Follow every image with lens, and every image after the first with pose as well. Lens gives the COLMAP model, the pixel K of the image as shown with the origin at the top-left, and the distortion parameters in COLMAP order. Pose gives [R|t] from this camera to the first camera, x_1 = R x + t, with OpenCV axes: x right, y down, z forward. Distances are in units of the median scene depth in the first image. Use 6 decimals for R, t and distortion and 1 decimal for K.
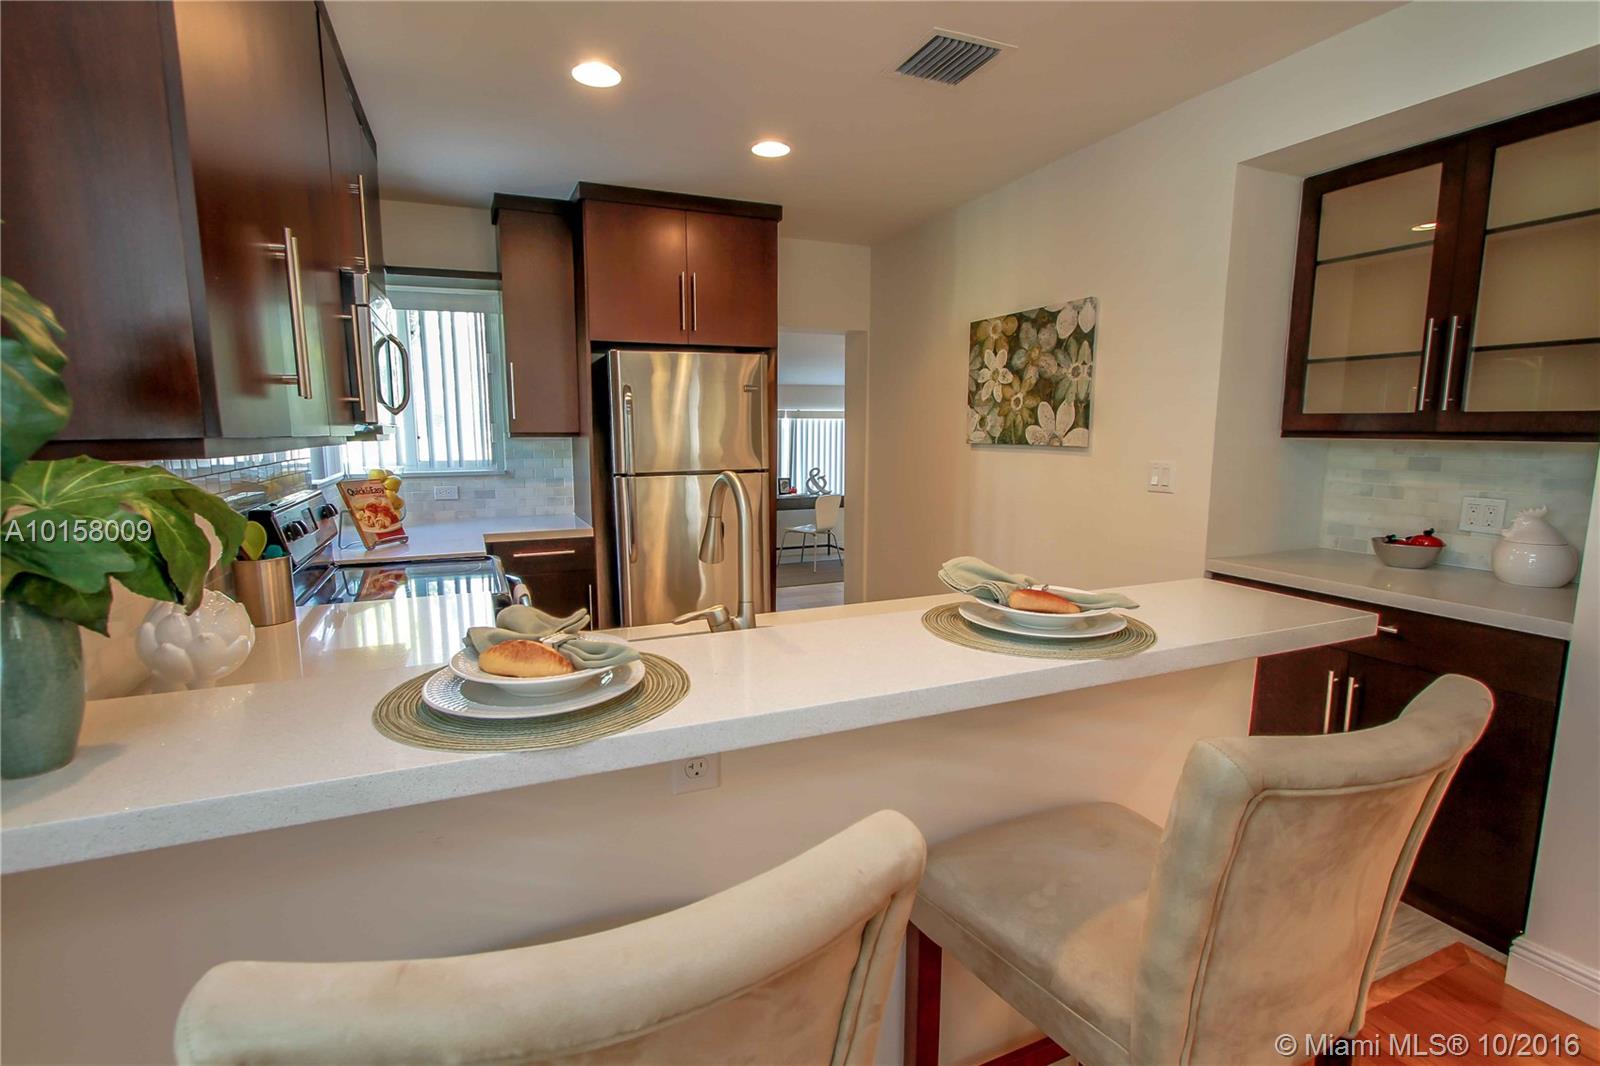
lens RADIAL K [[735.5, 0, 776.6], [0, 735.5, 542.2], [0, 0, 1]] dist [-0.017777, 0.002377]
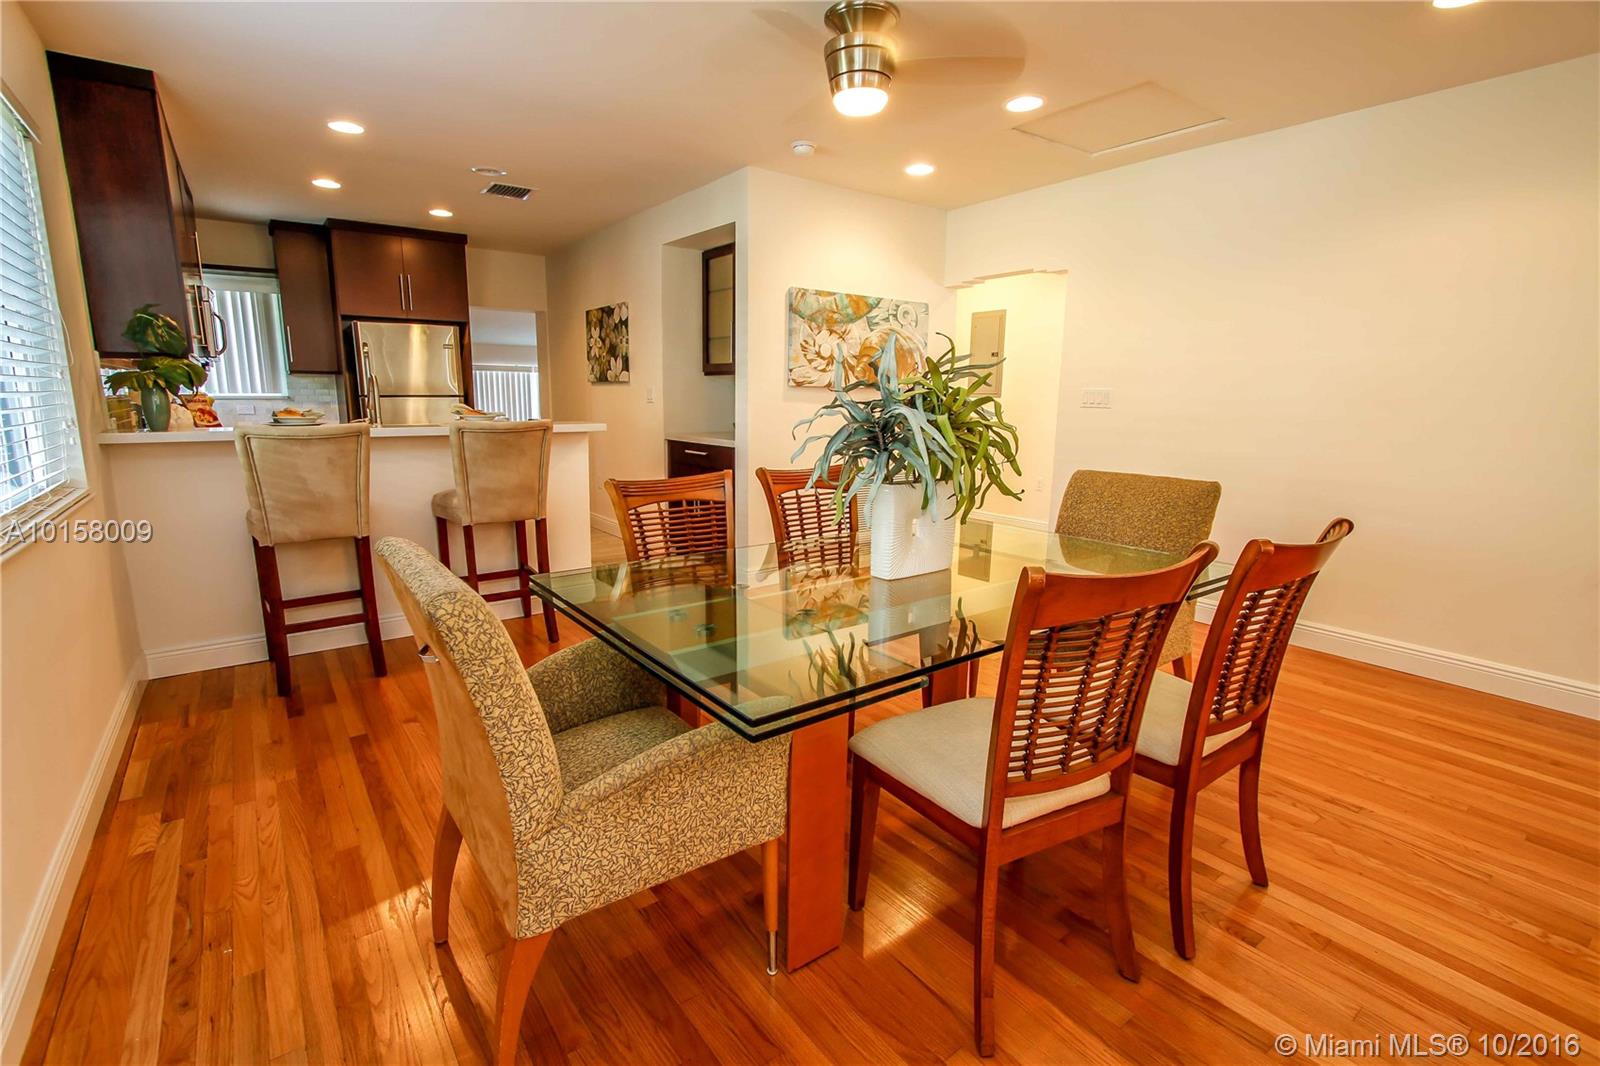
lens RADIAL K [[735.5, 0, 785.1], [0, 735.5, 544.9], [0, 0, 1]] dist [-0.017777, 0.002377]
pose [[0.972292, -0.033012, 0.231429, 0.325106], [0.021139, 0.998339, 0.053594, 0.178613], [-0.232814, -0.047217, 0.971374, -0.862401]]
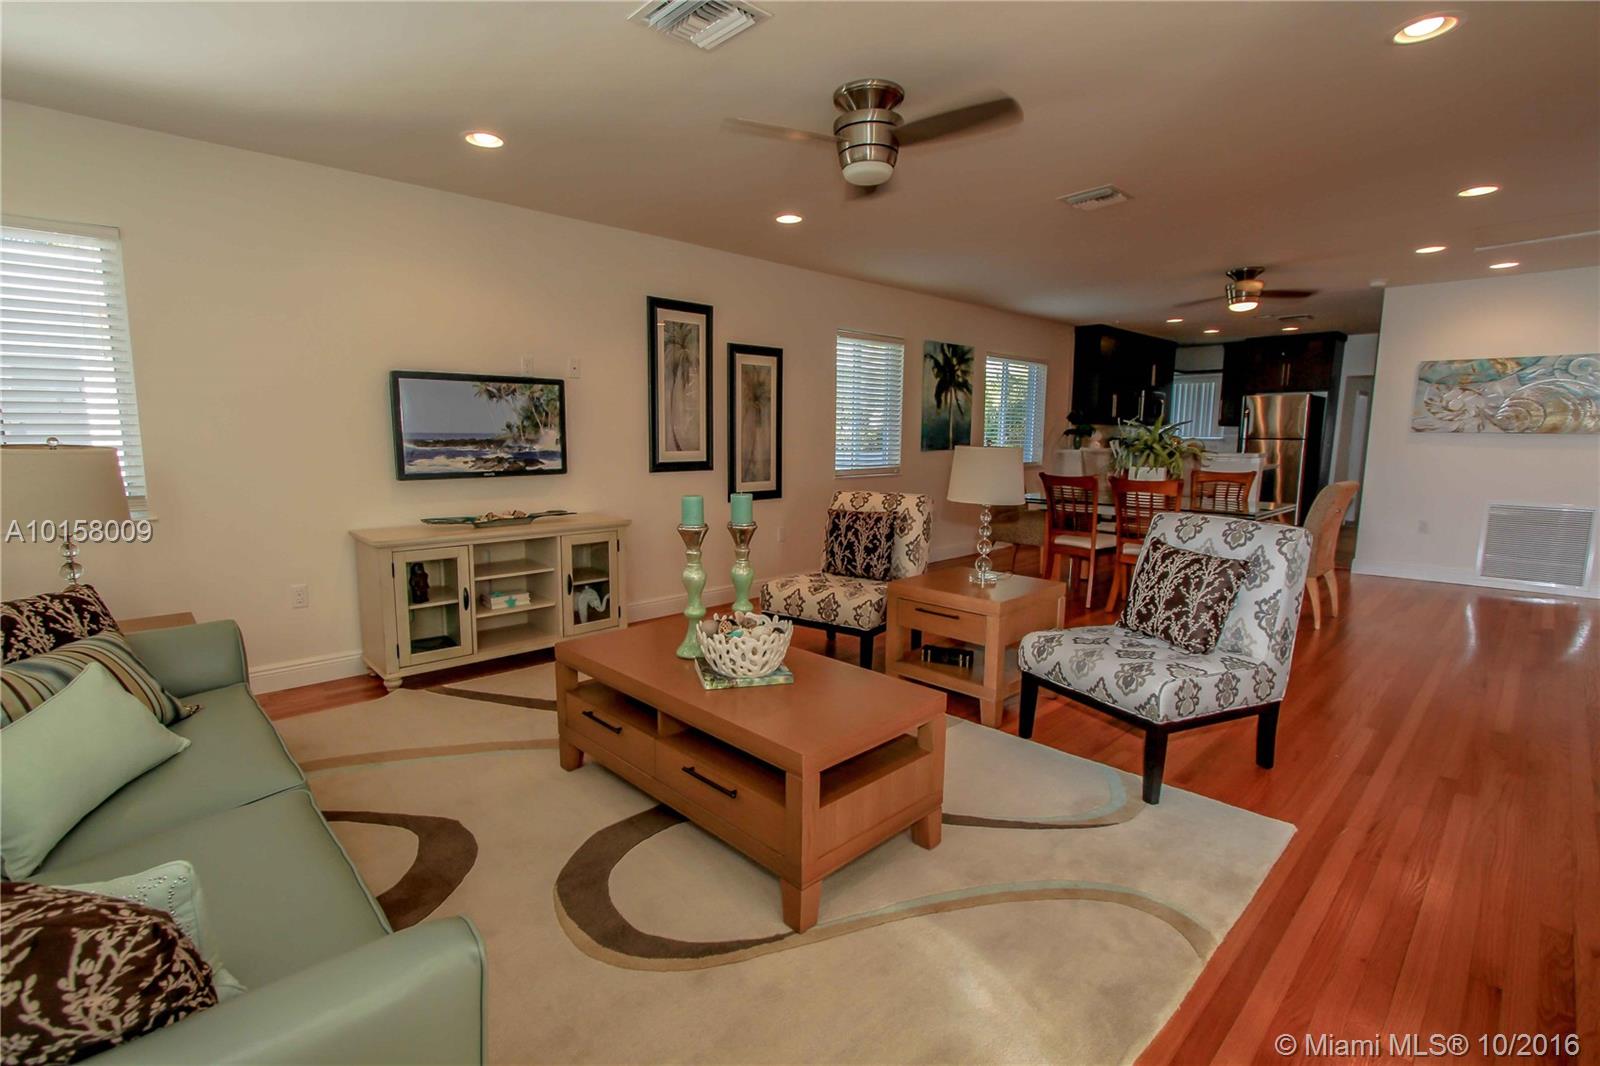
lens RADIAL K [[735.5, 0, 785.4], [0, 735.5, 536.0], [0, 0, 1]] dist [-0.017777, 0.002377]
pose [[0.343072, 0.137680, -0.929164, 1.881693], [-0.146192, 0.984972, 0.091972, 0.282713], [0.927863, 0.104283, 0.358044, -1.650095]]
